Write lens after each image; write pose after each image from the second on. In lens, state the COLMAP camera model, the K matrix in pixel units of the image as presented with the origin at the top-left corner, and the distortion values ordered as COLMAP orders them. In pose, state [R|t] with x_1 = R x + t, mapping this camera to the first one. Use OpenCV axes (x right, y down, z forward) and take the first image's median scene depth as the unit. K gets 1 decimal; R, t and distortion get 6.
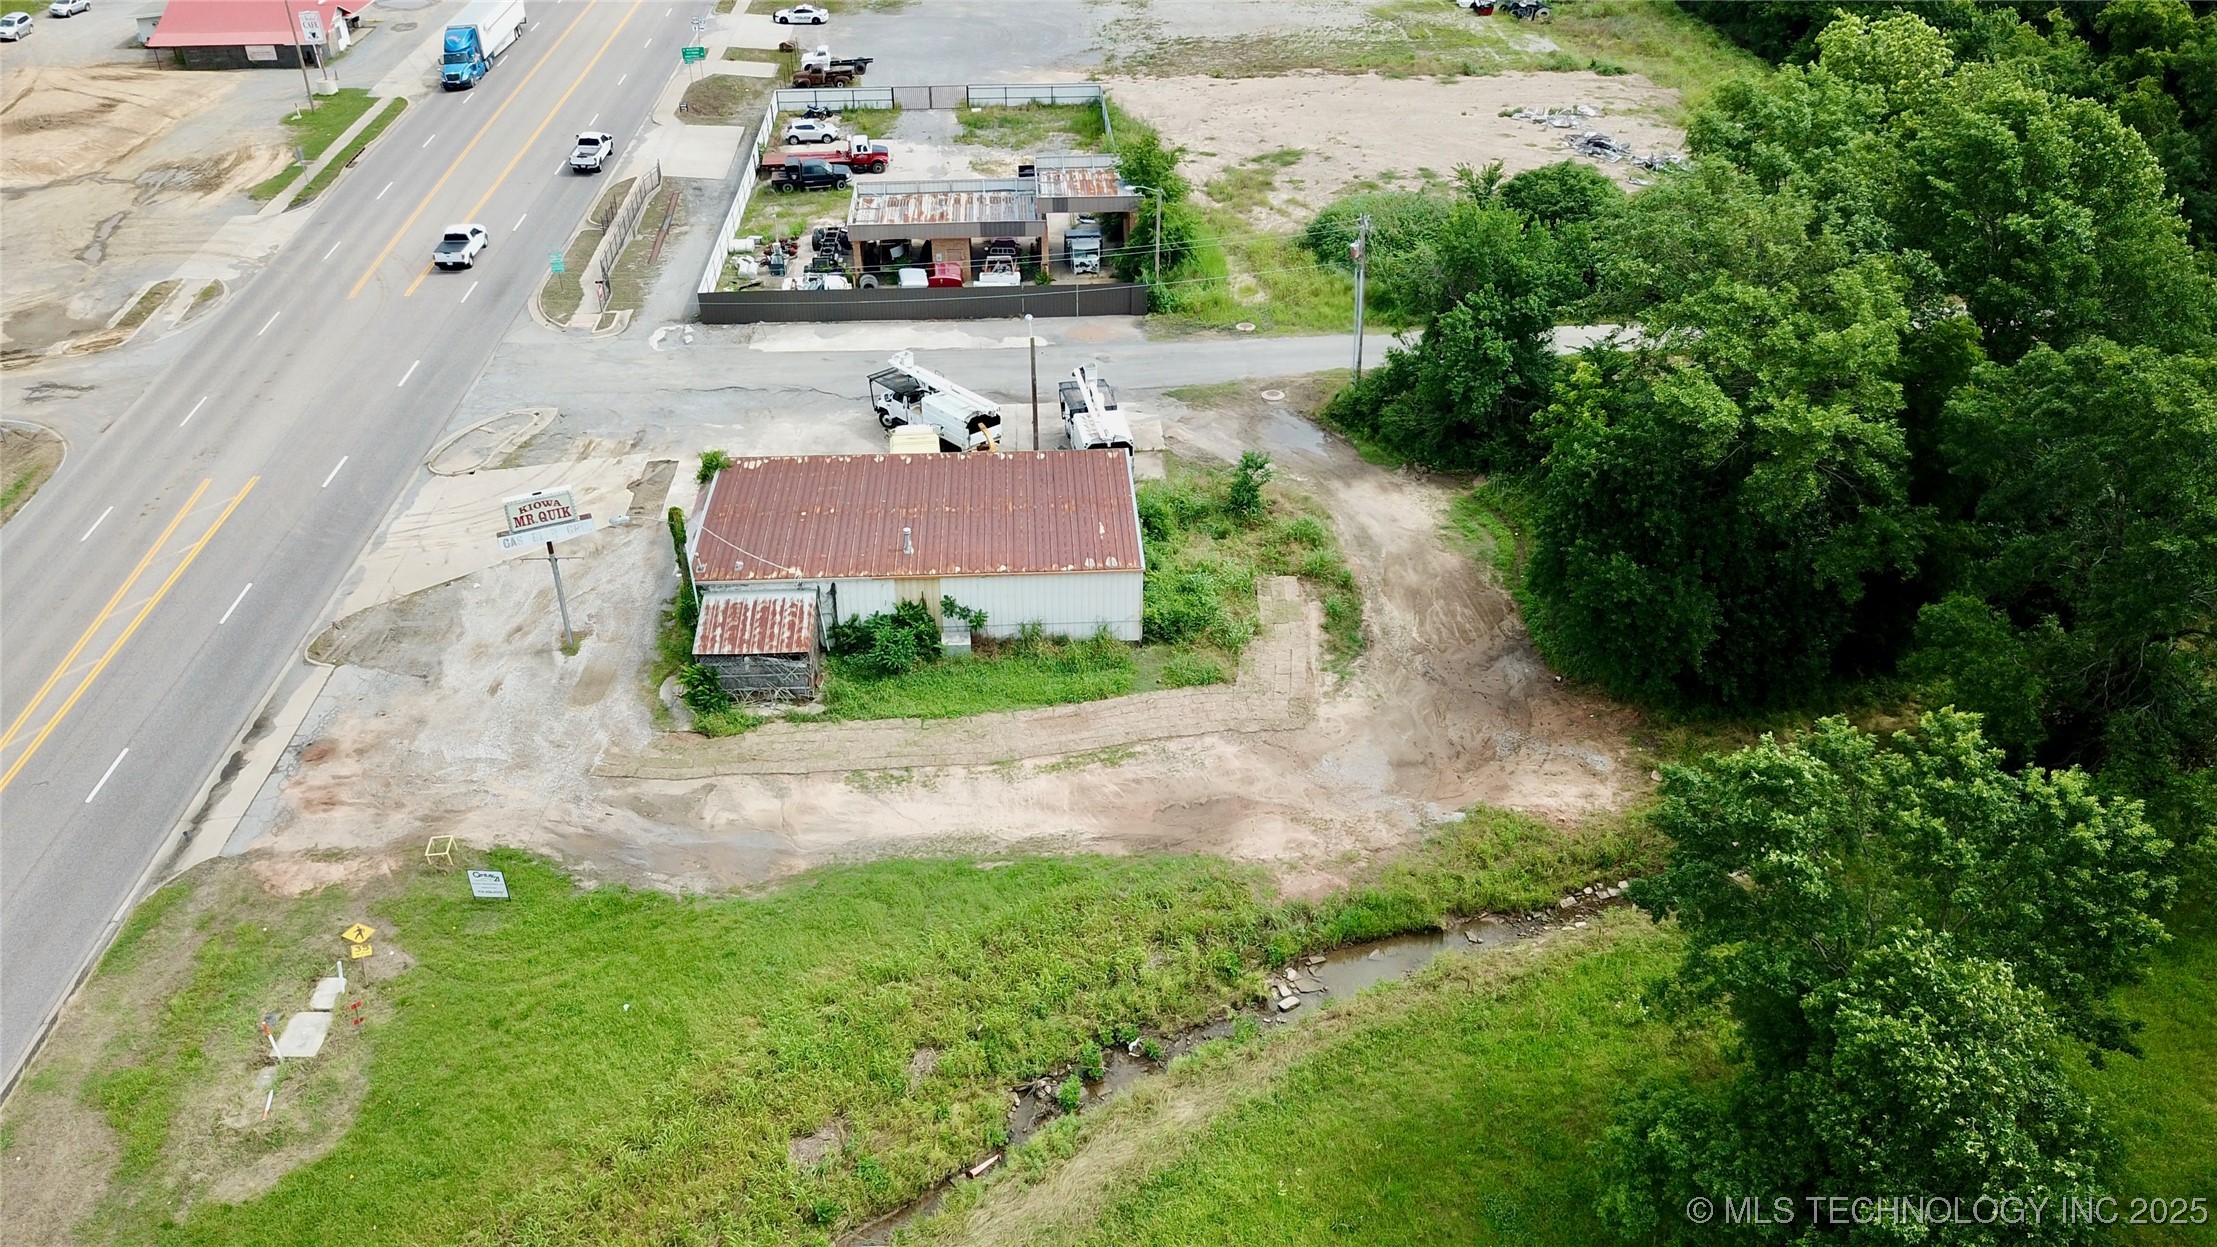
lens RADIAL K [[1714.7, 0, 1097.8], [0, 1714.7, 637.8], [0, 0, 1]] dist [-0.003876, 0.005842]
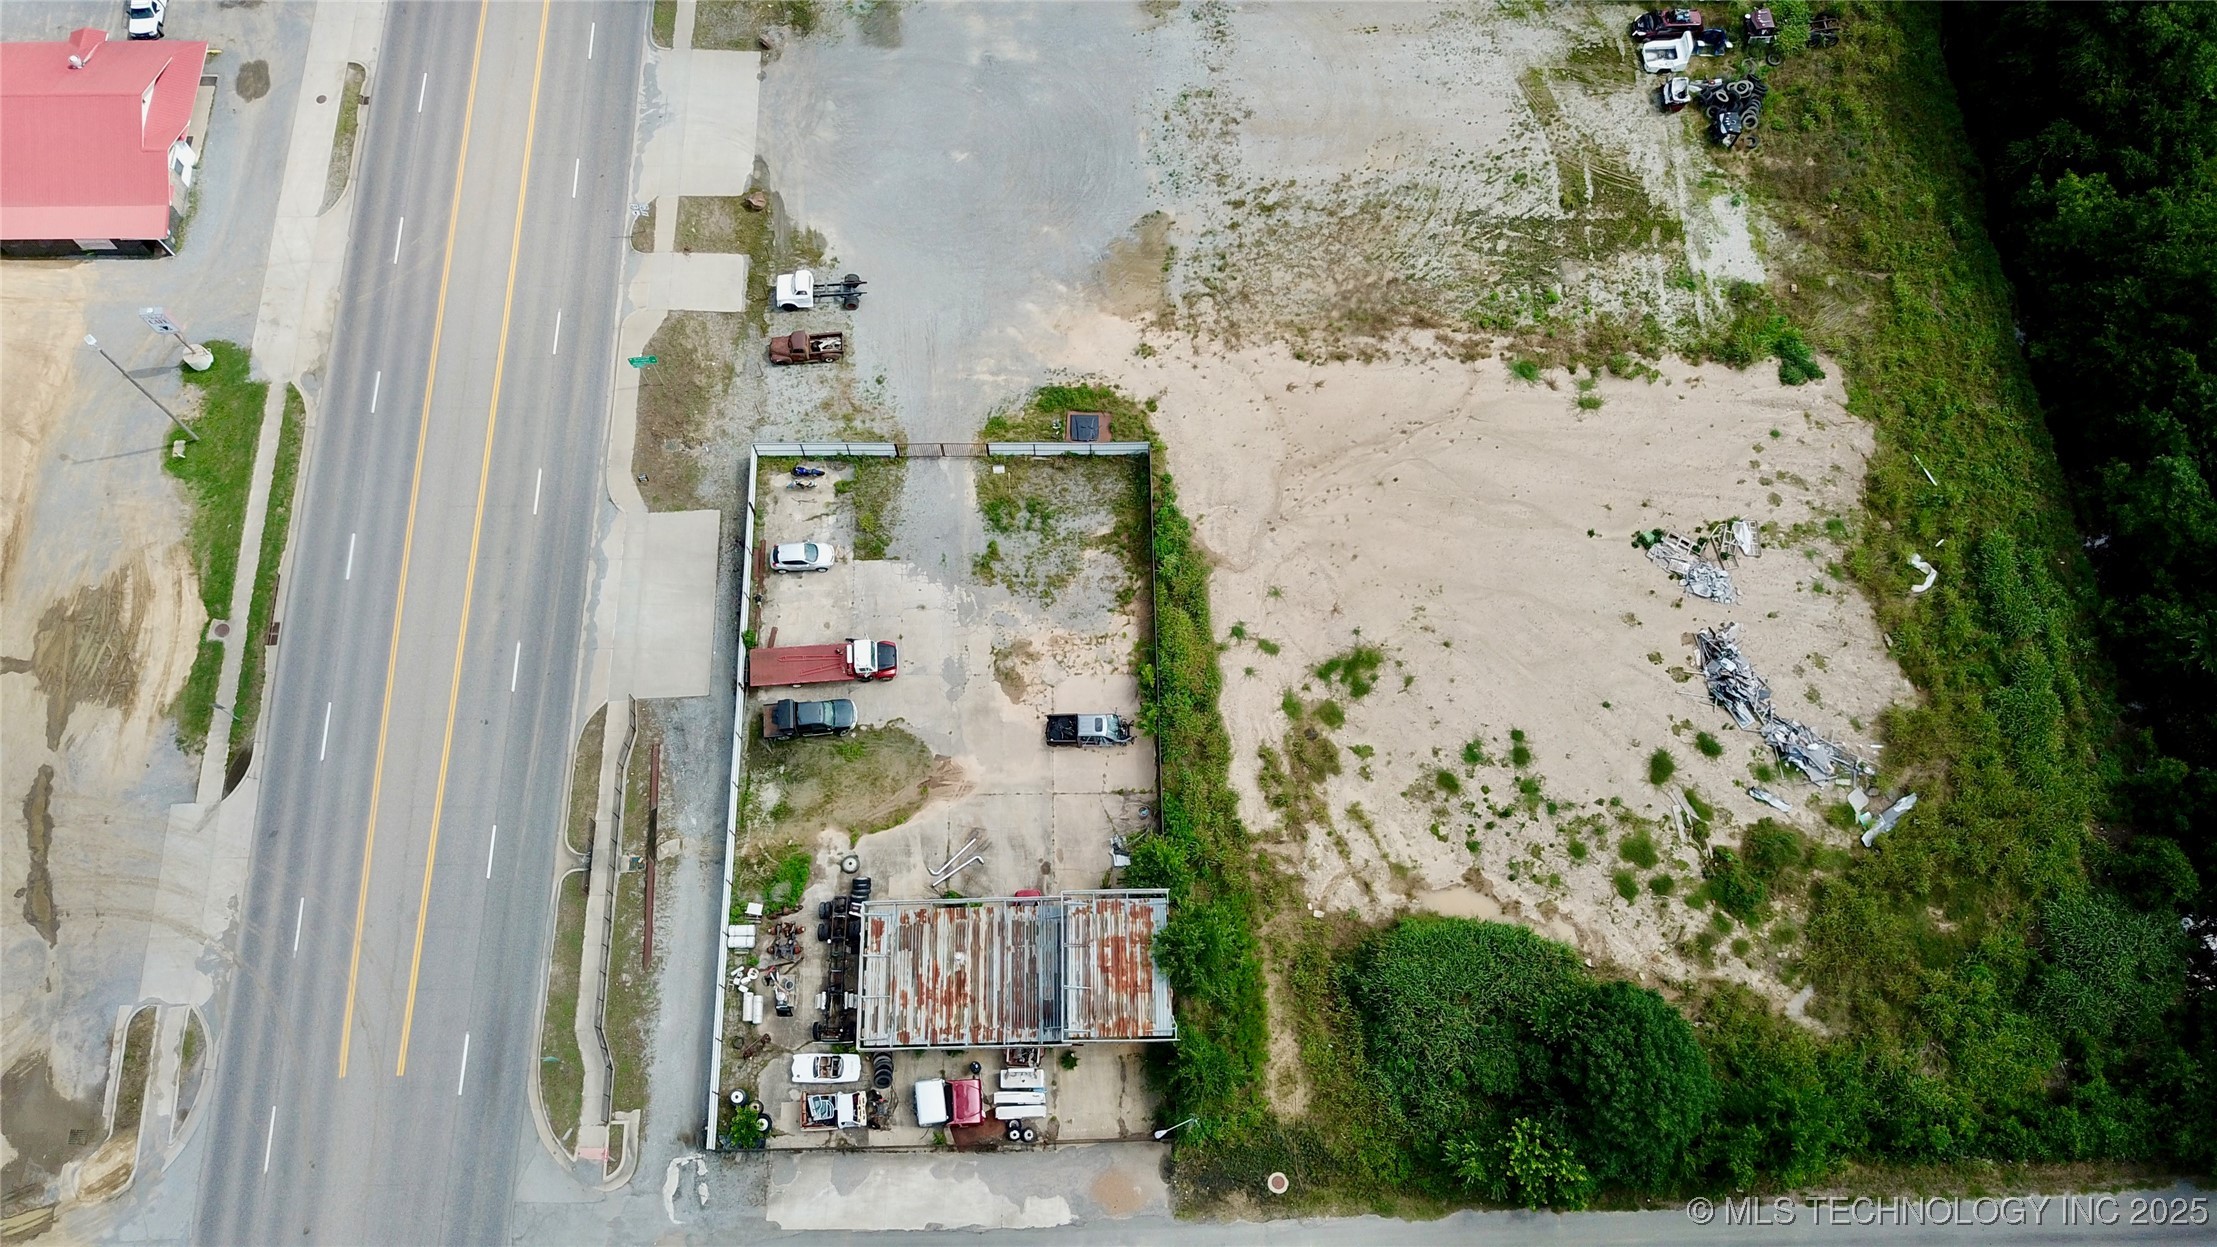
lens RADIAL K [[1773.1, 0, 1094.9], [0, 1773.1, 616.3], [0, 0, 1]] dist [-0.001020, 0.003069]
pose [[0.999211, 0.036167, -0.016416, -0.014914], [-0.020023, 0.815631, 0.578226, -1.376442], [0.034302, -0.577441, 0.815712, 0.498849]]
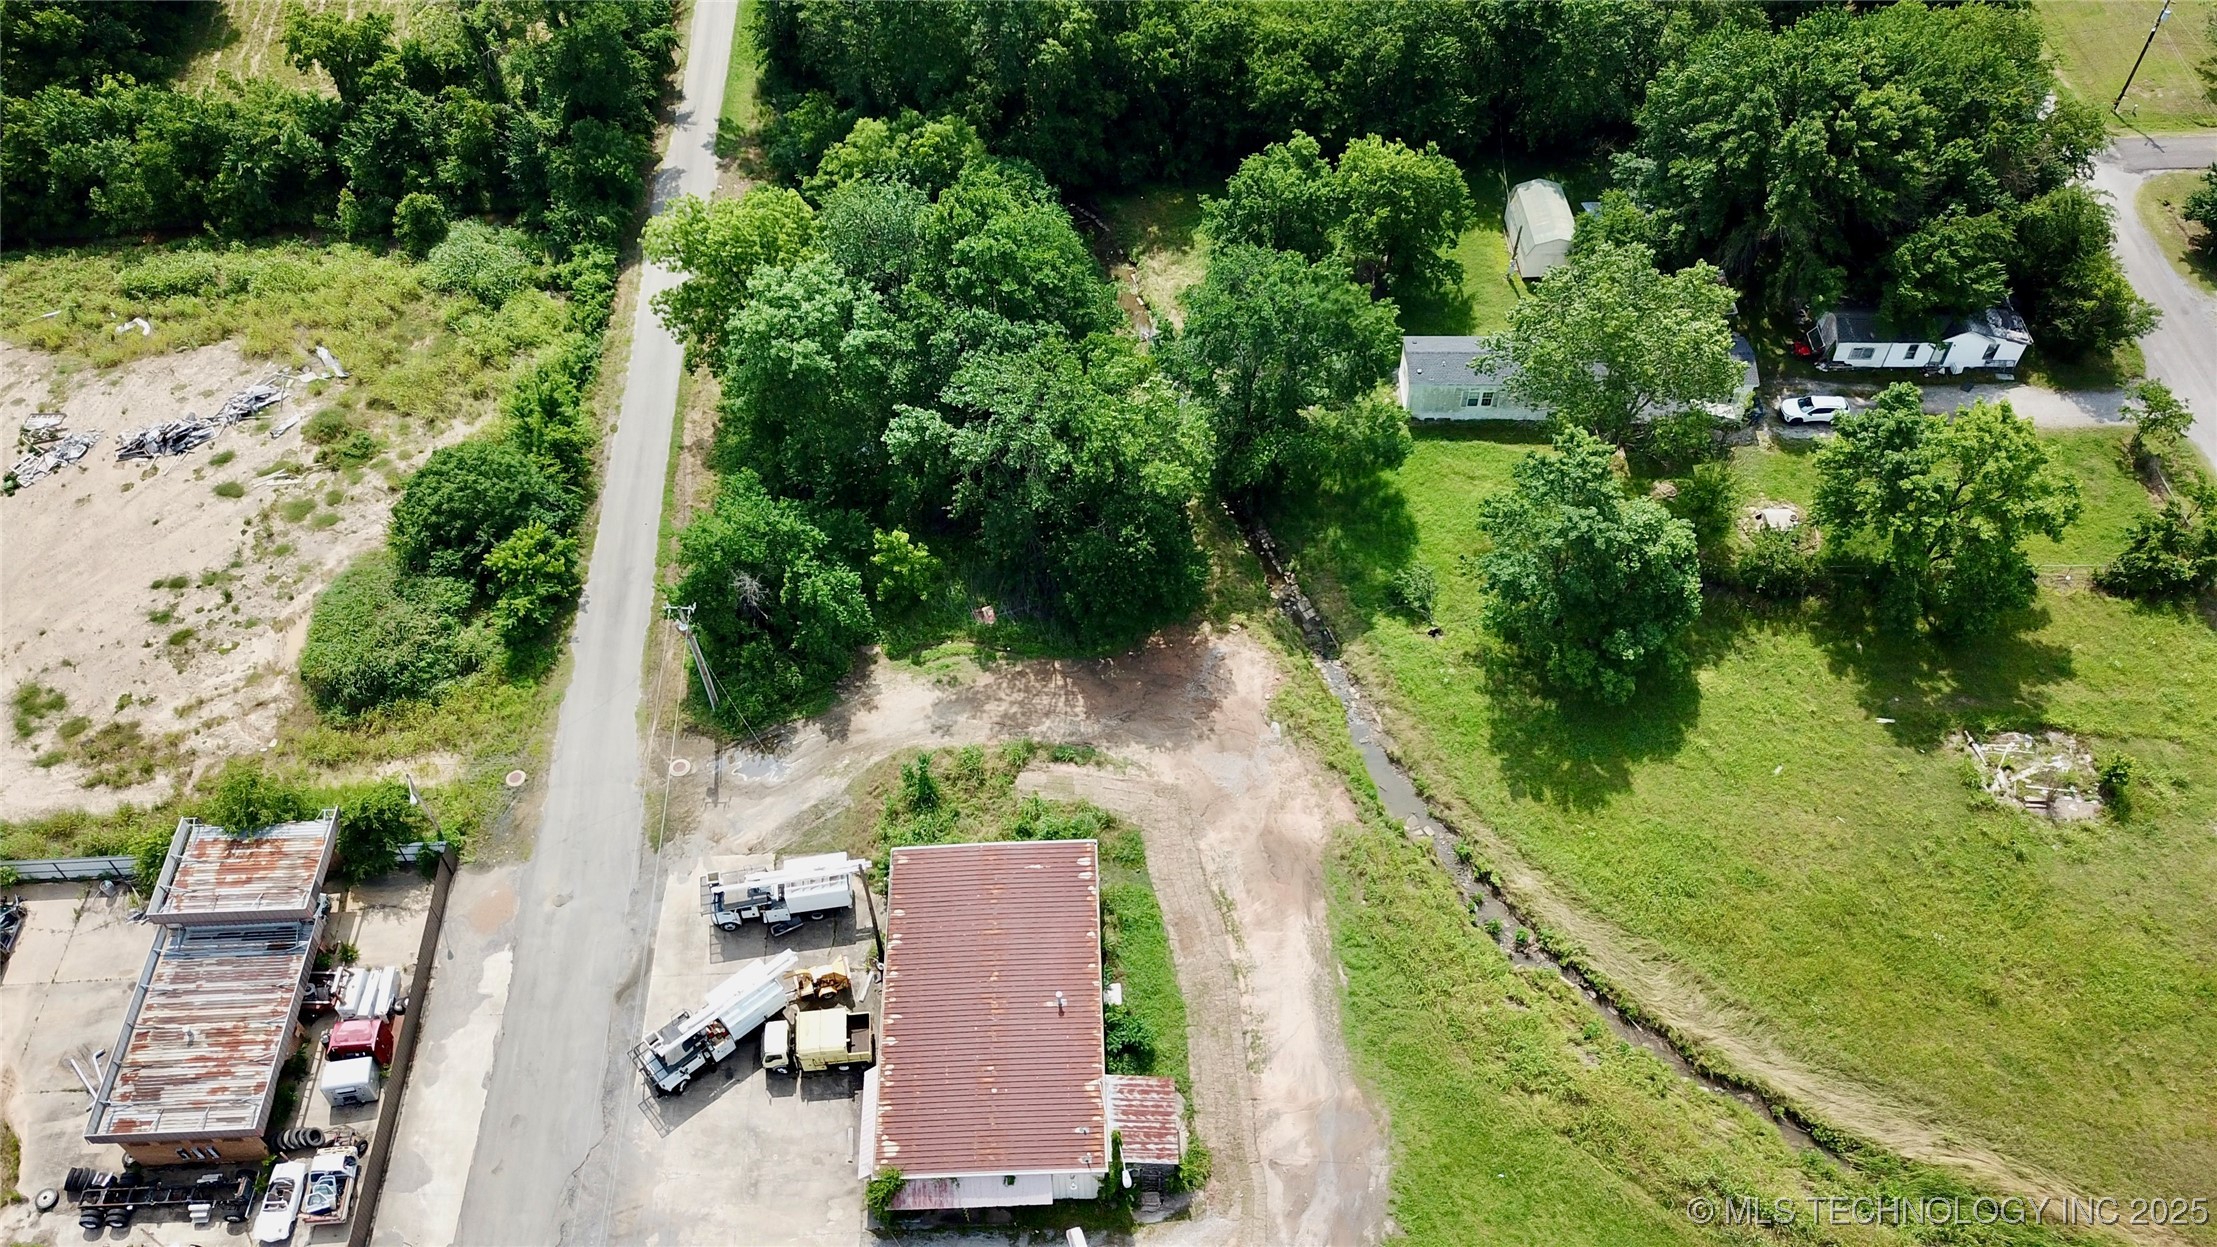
lens RADIAL K [[1716.2, 0, 1098.3], [0, 1716.2, 625.5], [0, 0, 1]] dist [-0.001213, 0.001737]
pose [[0.018652, -0.756123, 0.654163, -0.680184], [0.553353, 0.552743, 0.623117, -0.912646], [-0.832738, 0.350361, 0.428713, 0.335363]]
